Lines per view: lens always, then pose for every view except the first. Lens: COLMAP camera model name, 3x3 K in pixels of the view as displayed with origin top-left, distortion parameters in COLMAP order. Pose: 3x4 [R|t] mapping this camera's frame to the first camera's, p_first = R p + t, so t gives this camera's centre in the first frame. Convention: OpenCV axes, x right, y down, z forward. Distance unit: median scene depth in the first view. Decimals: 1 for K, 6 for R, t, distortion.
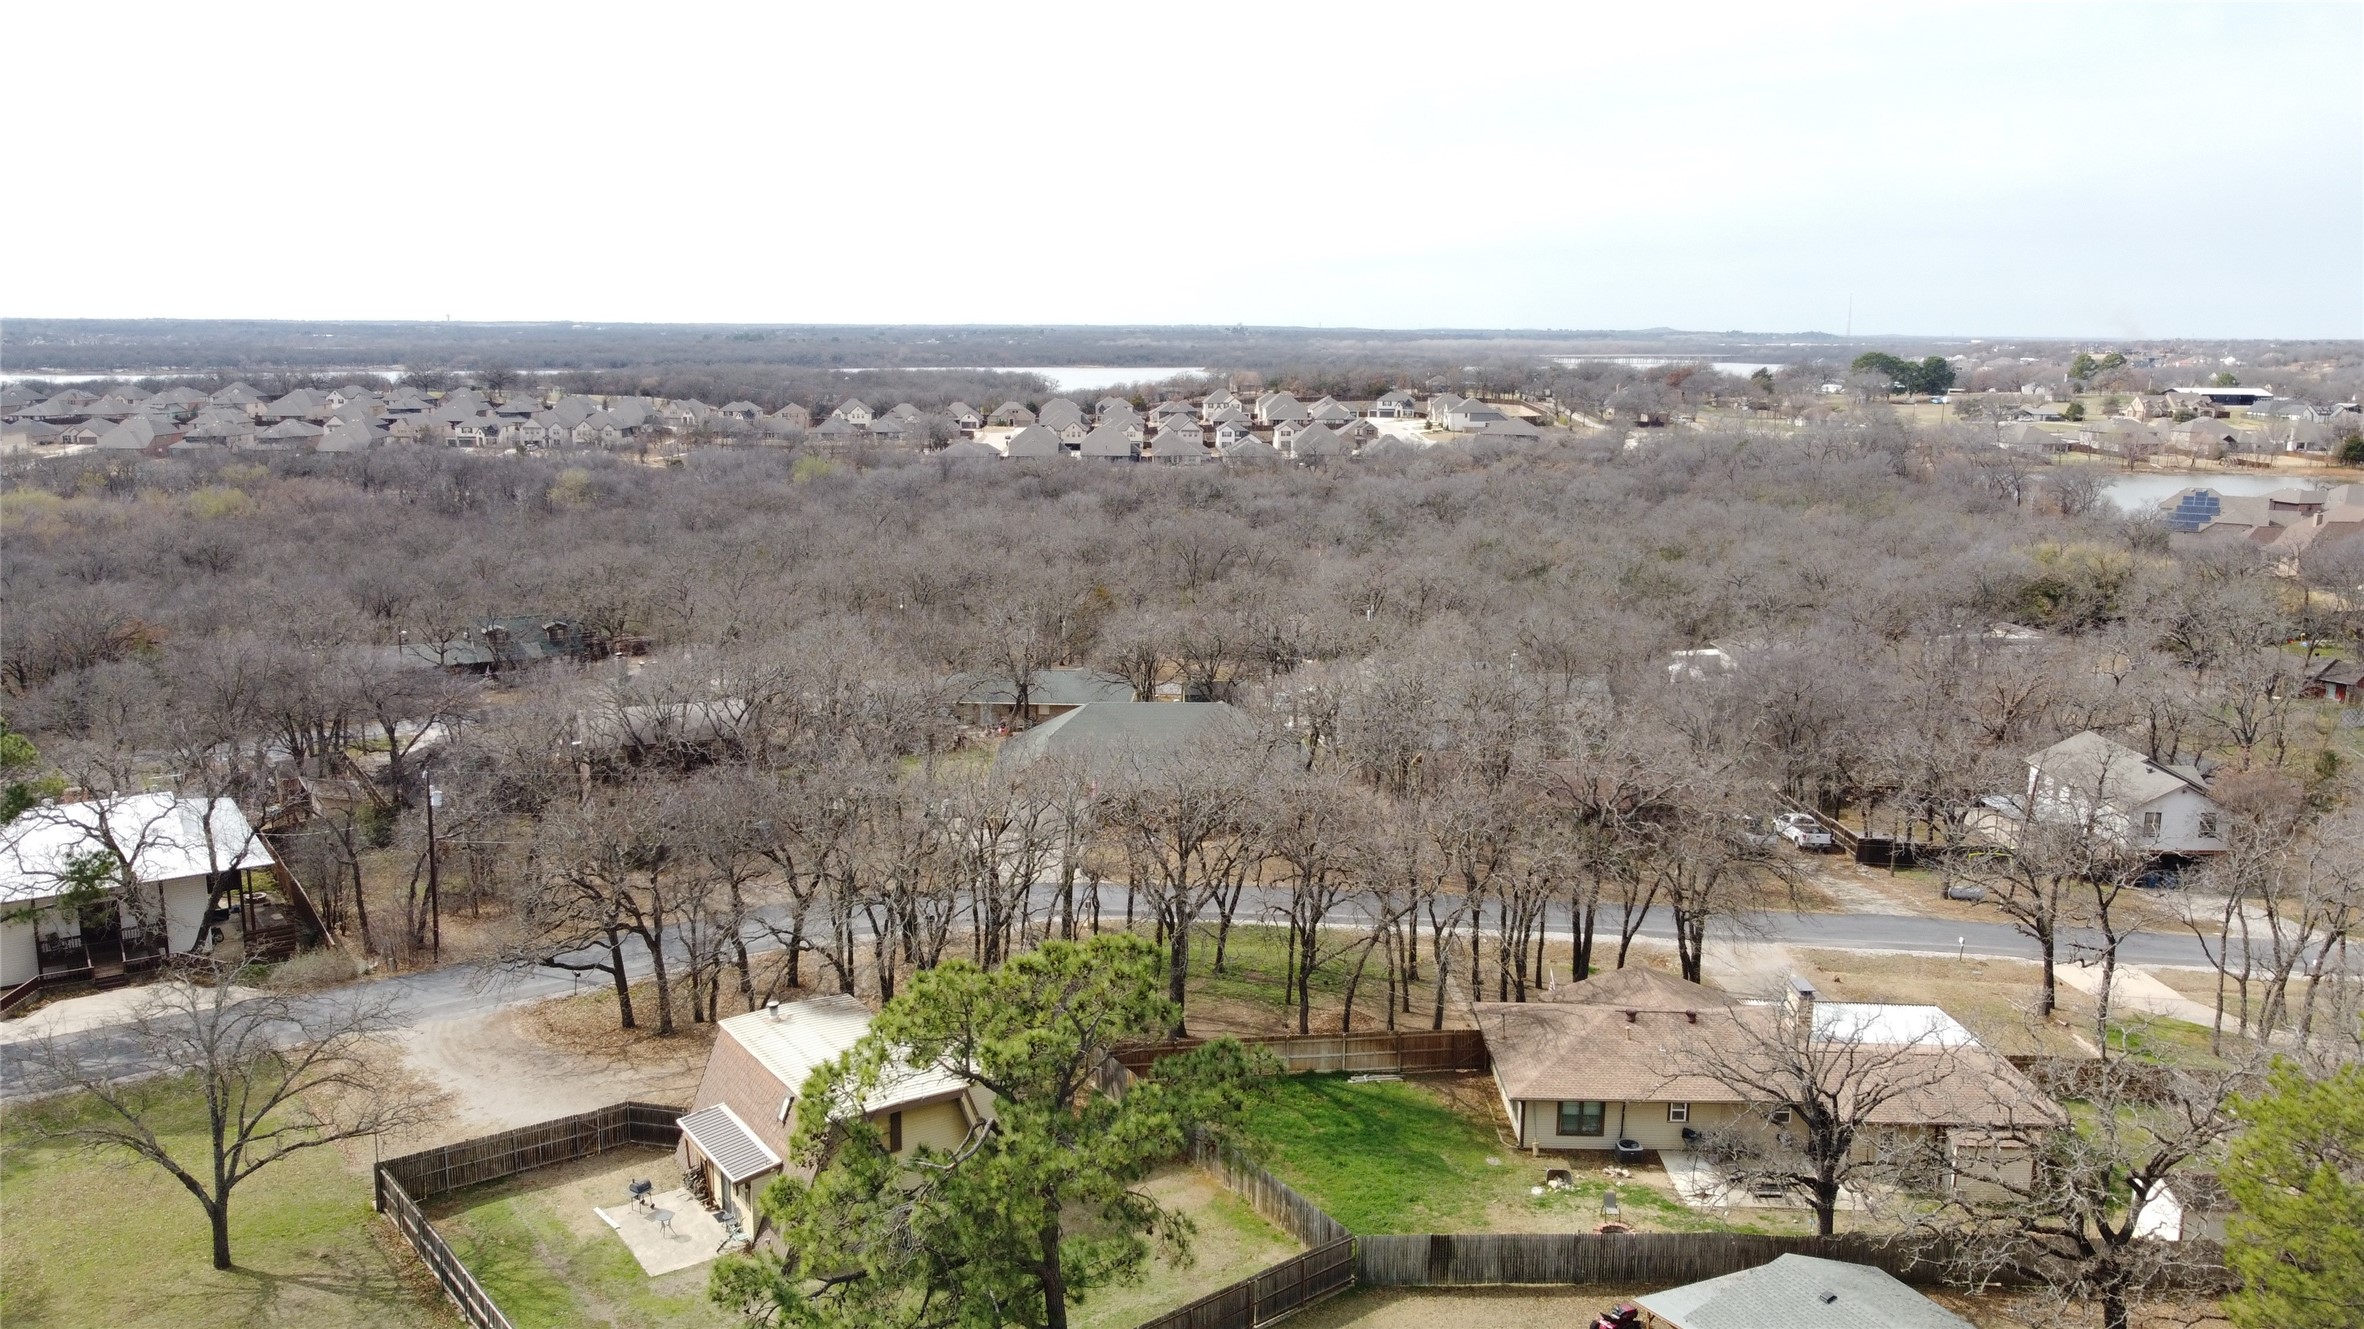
lens RADIAL K [[1797.4, 0, 1169.4], [0, 1797.4, 667.3], [0, 0, 1]] dist [-0.011175, 0.009949]
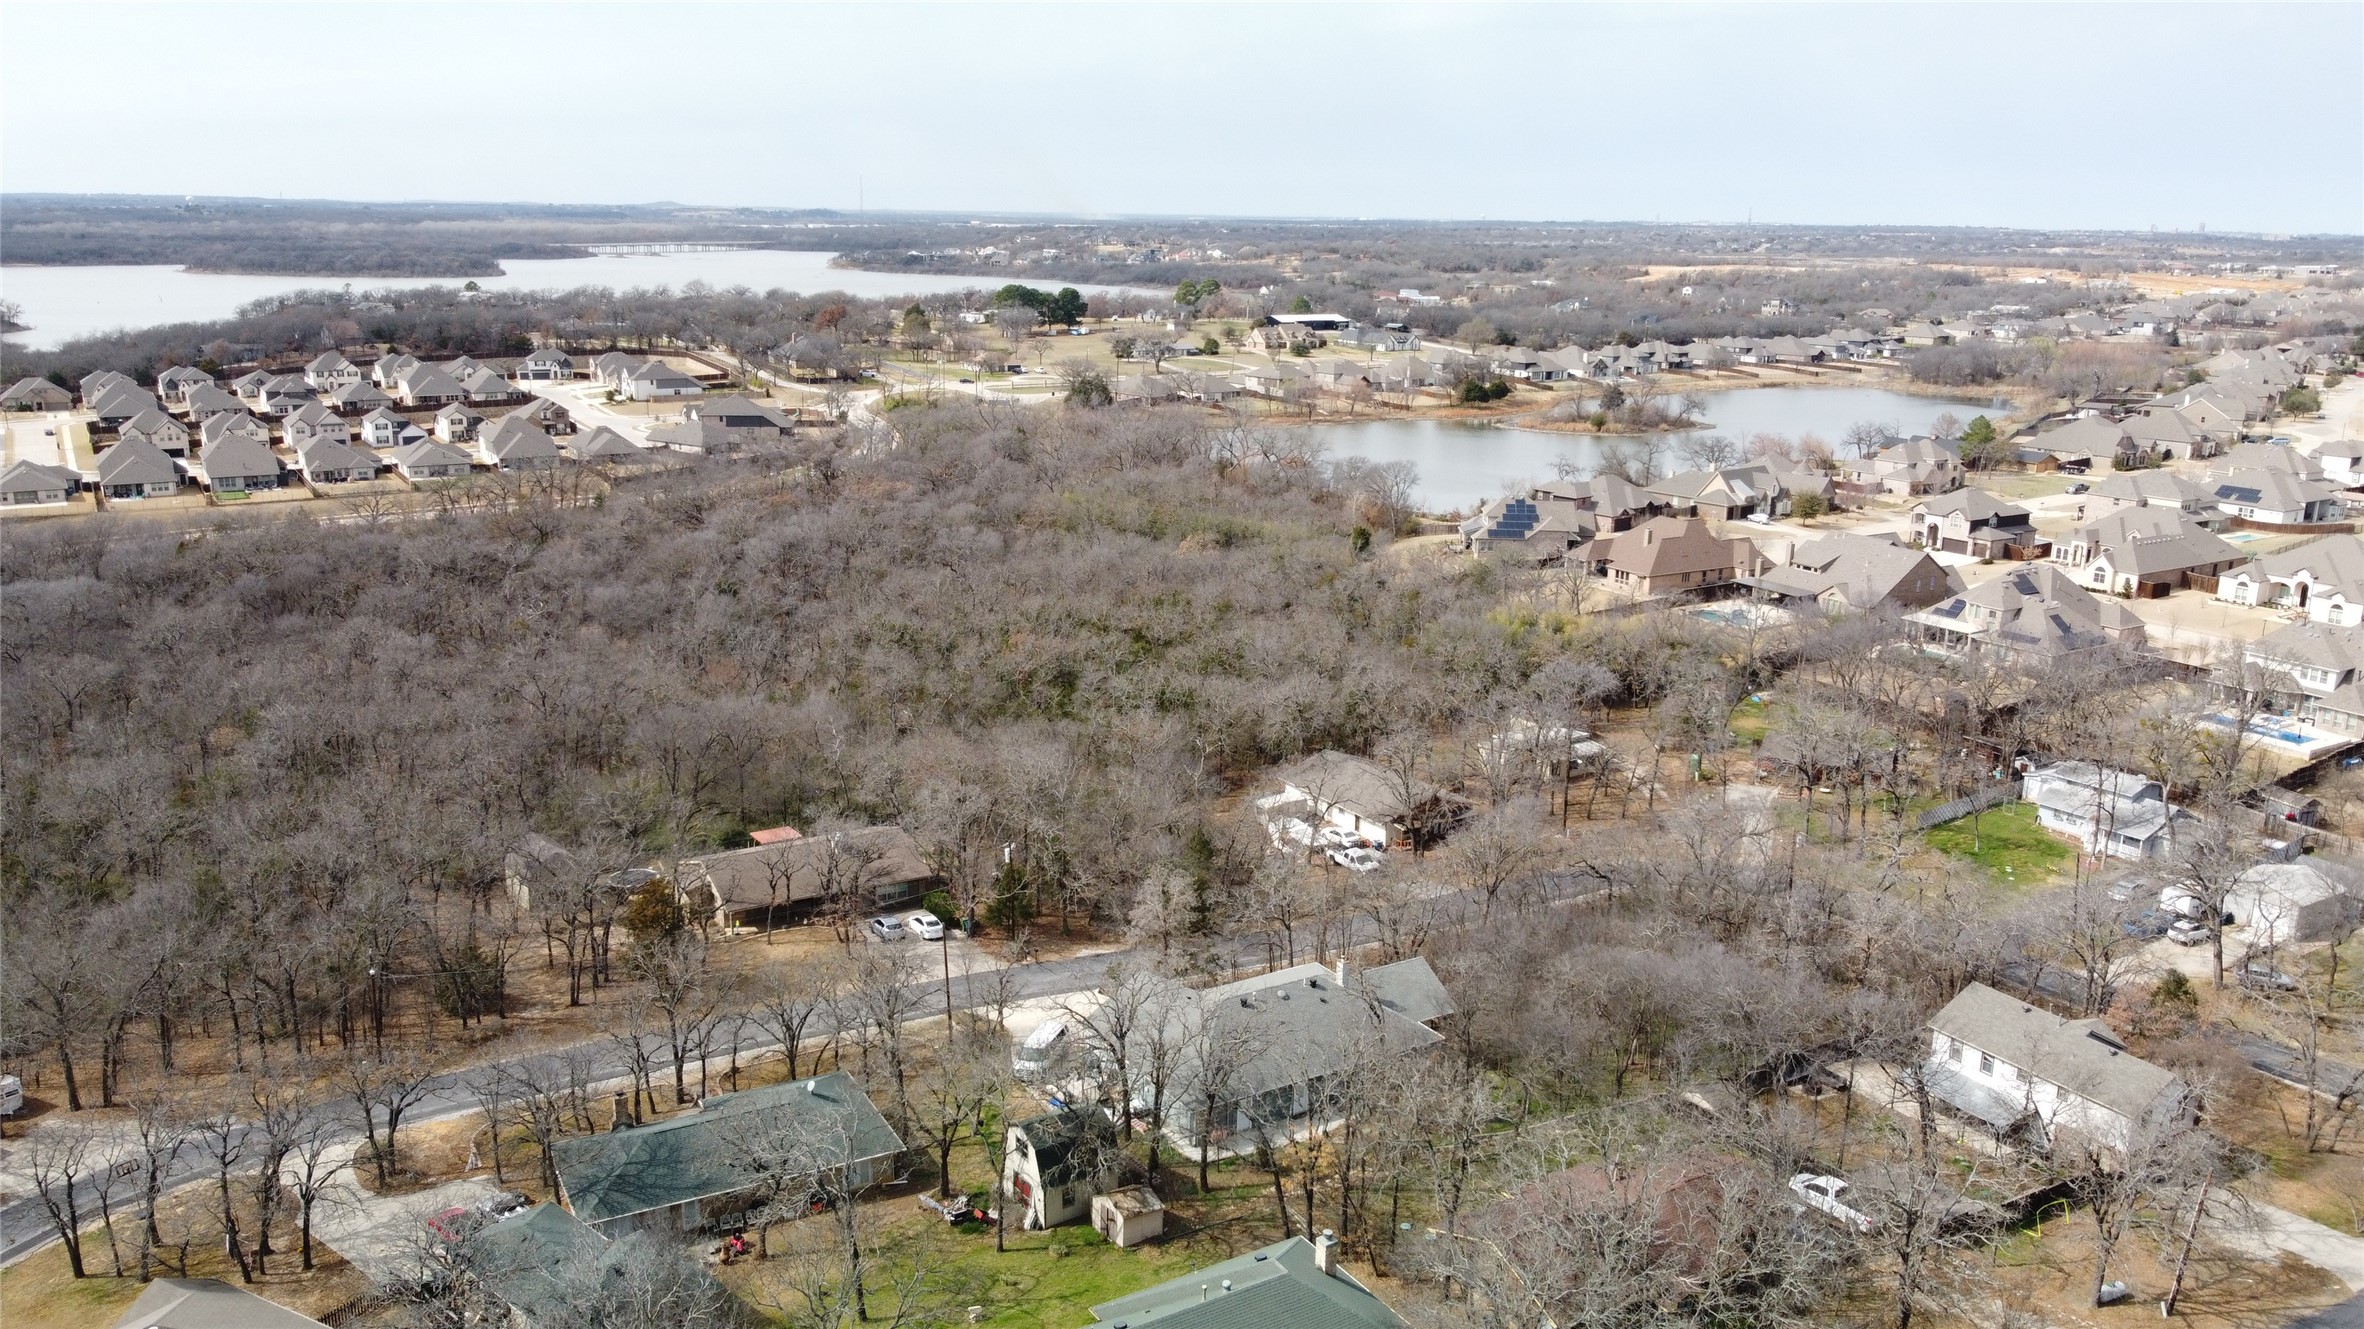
lens RADIAL K [[1797.4, 0, 1180.5], [0, 1797.4, 665.7], [0, 0, 1]] dist [-0.011175, 0.009949]
pose [[0.859631, -0.118964, 0.496872, -0.061261], [0.085462, 0.992293, 0.089725, -0.052540], [-0.503716, -0.034667, 0.863173, 0.086832]]
